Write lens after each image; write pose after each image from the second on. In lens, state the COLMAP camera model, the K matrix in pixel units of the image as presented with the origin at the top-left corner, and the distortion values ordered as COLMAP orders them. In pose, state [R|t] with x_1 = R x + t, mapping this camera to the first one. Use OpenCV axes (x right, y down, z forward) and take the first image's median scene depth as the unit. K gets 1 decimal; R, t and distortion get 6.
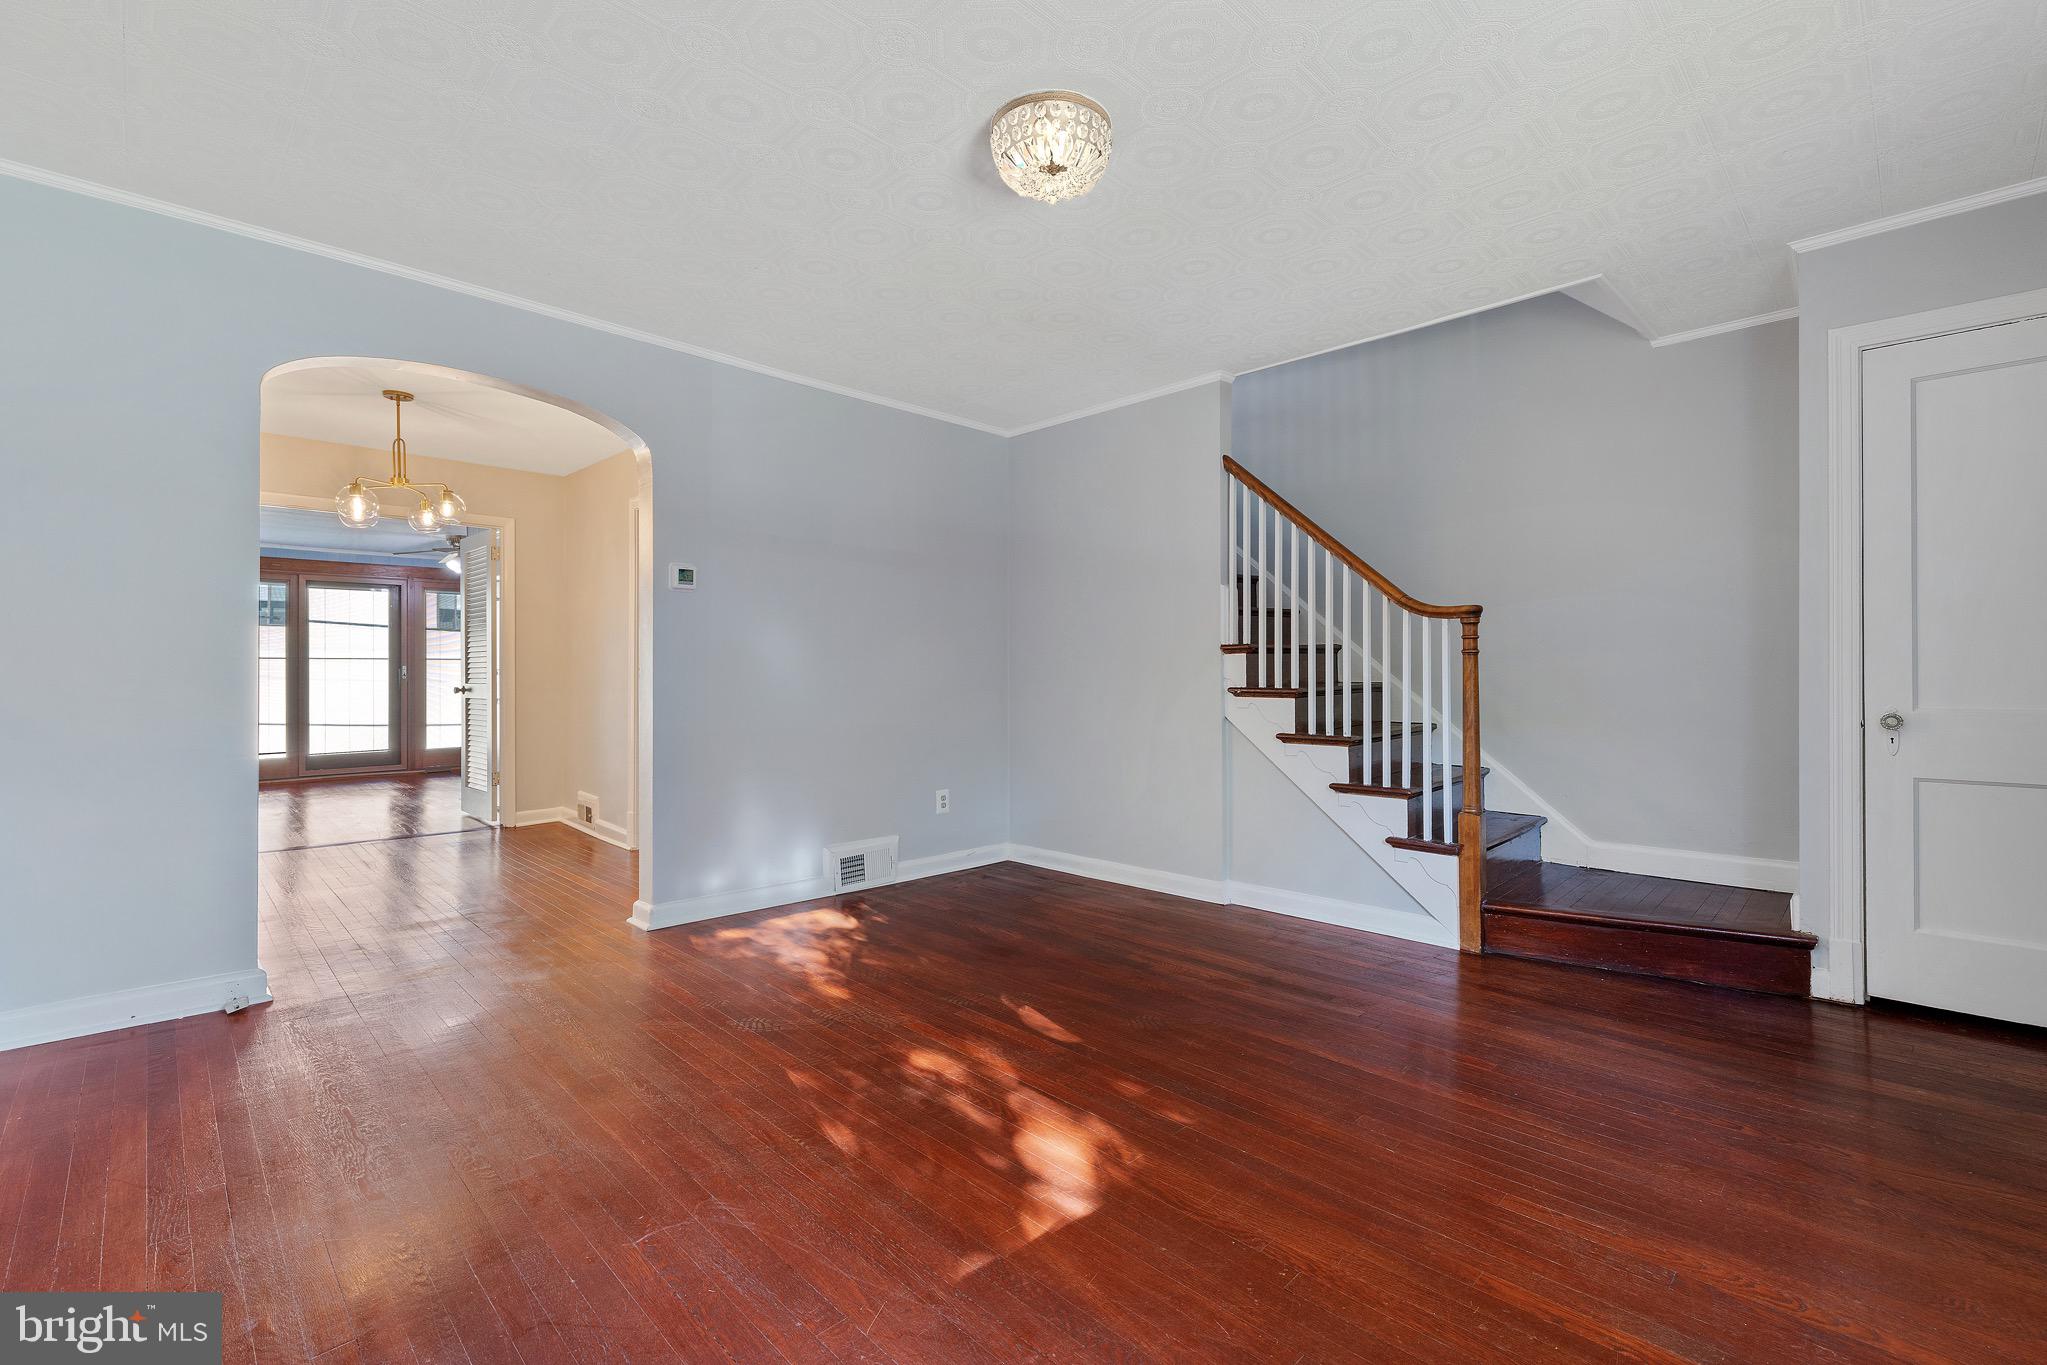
lens RADIAL K [[888.2, 0, 1020.1], [0, 888.2, 658.7], [0, 0, 1]] dist [0.001178, 0.000376]
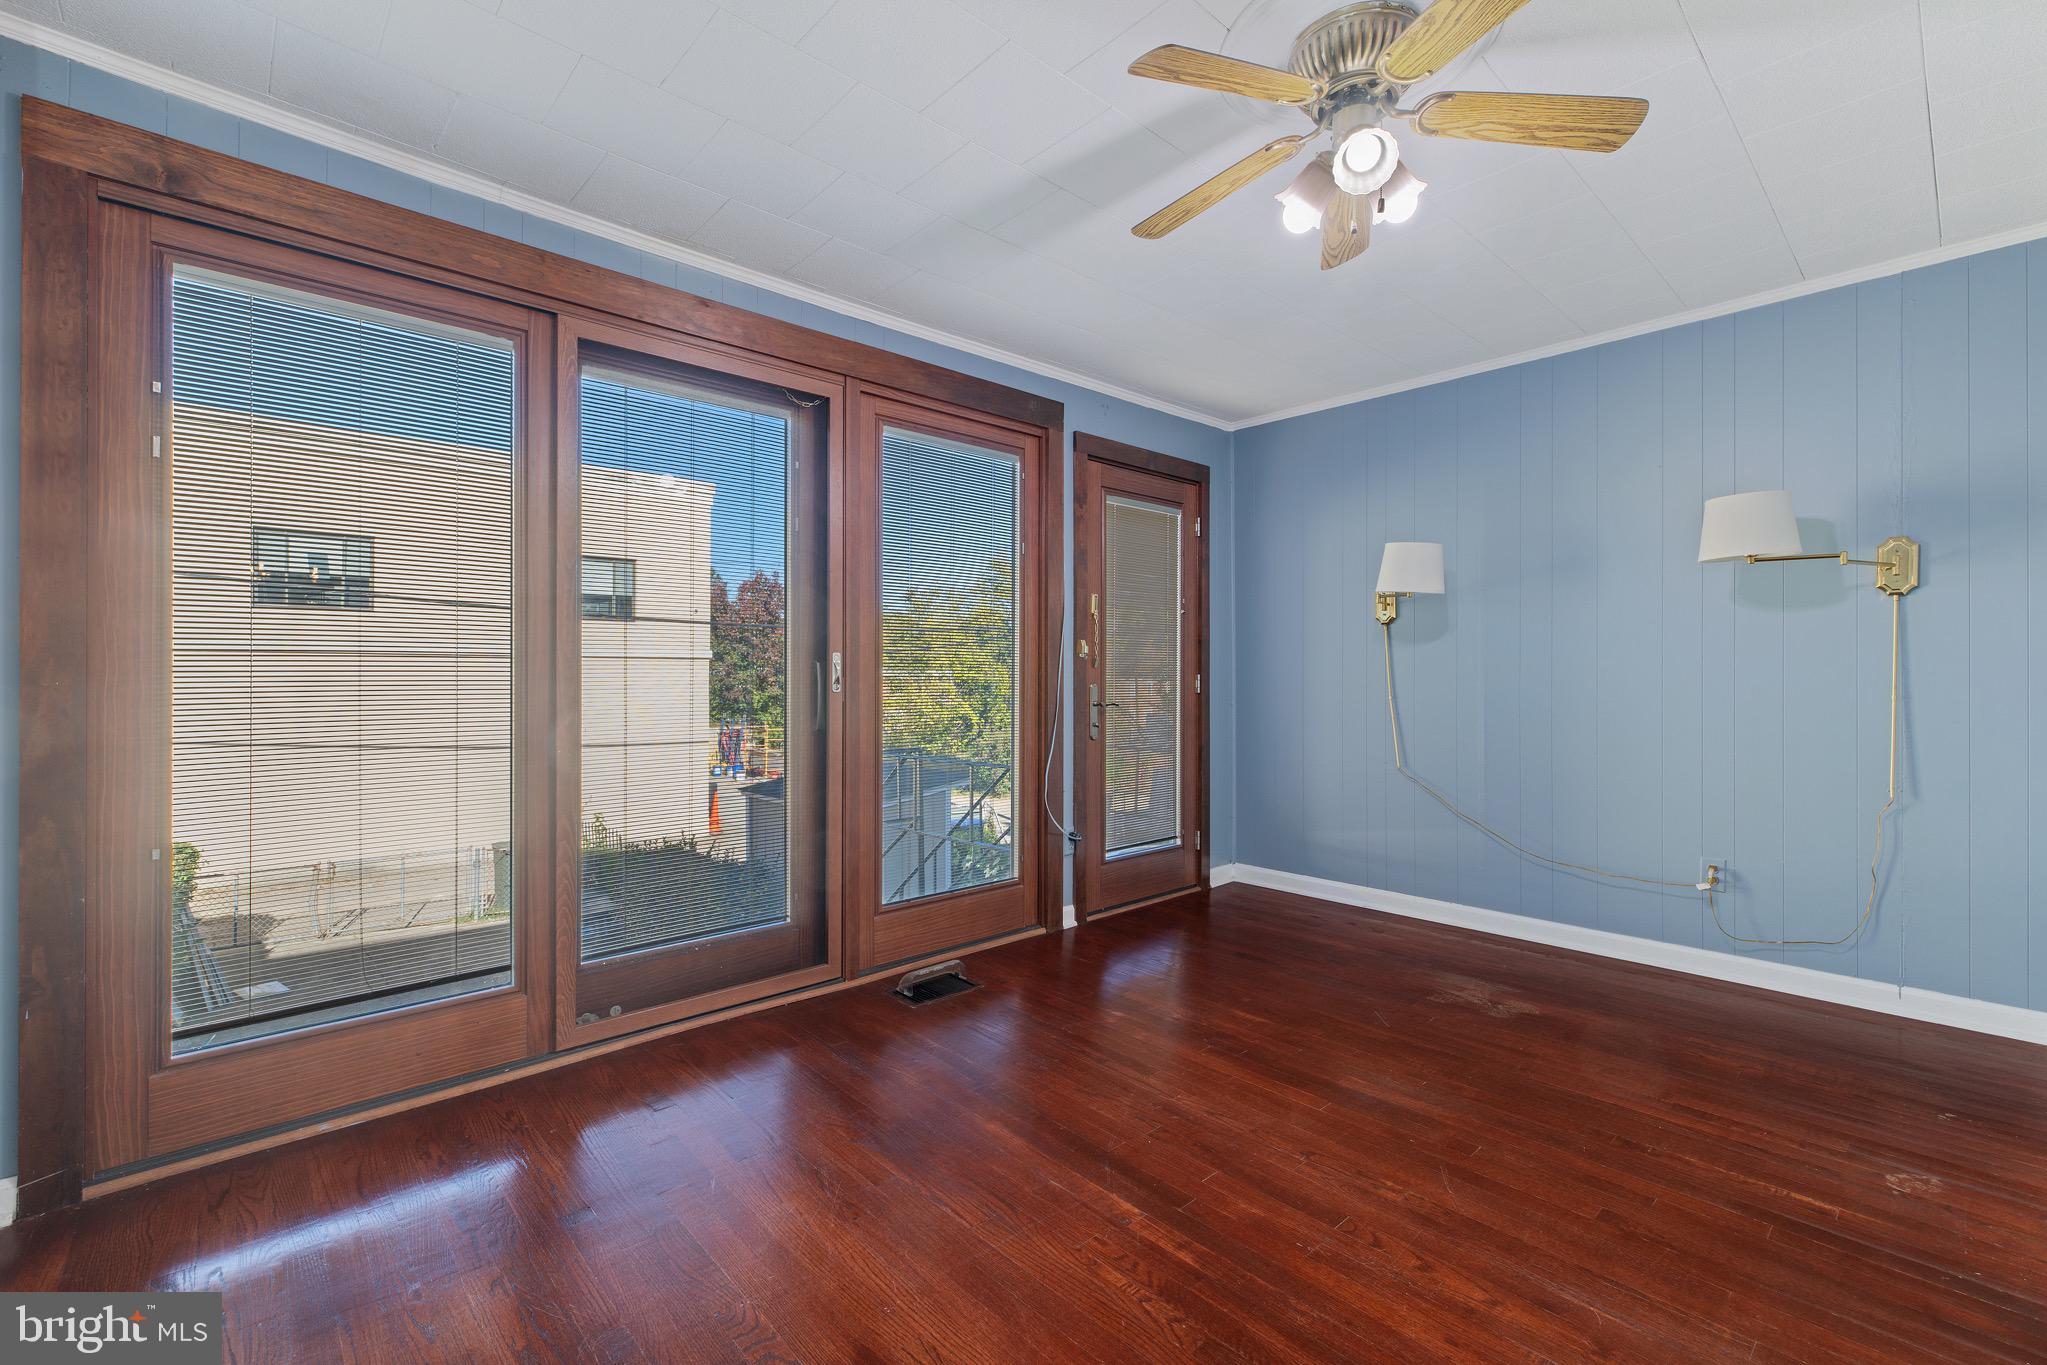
lens RADIAL K [[891.8, 0, 1017.5], [0, 891.8, 675.2], [0, 0, 1]] dist [-0.000113, 0.000157]
pose [[0.999155, 0.006050, -0.040664, -0.642239], [-0.005562, 0.999911, 0.012101, 0.012232], [0.040733, -0.011864, 0.999100, 0.713925]]
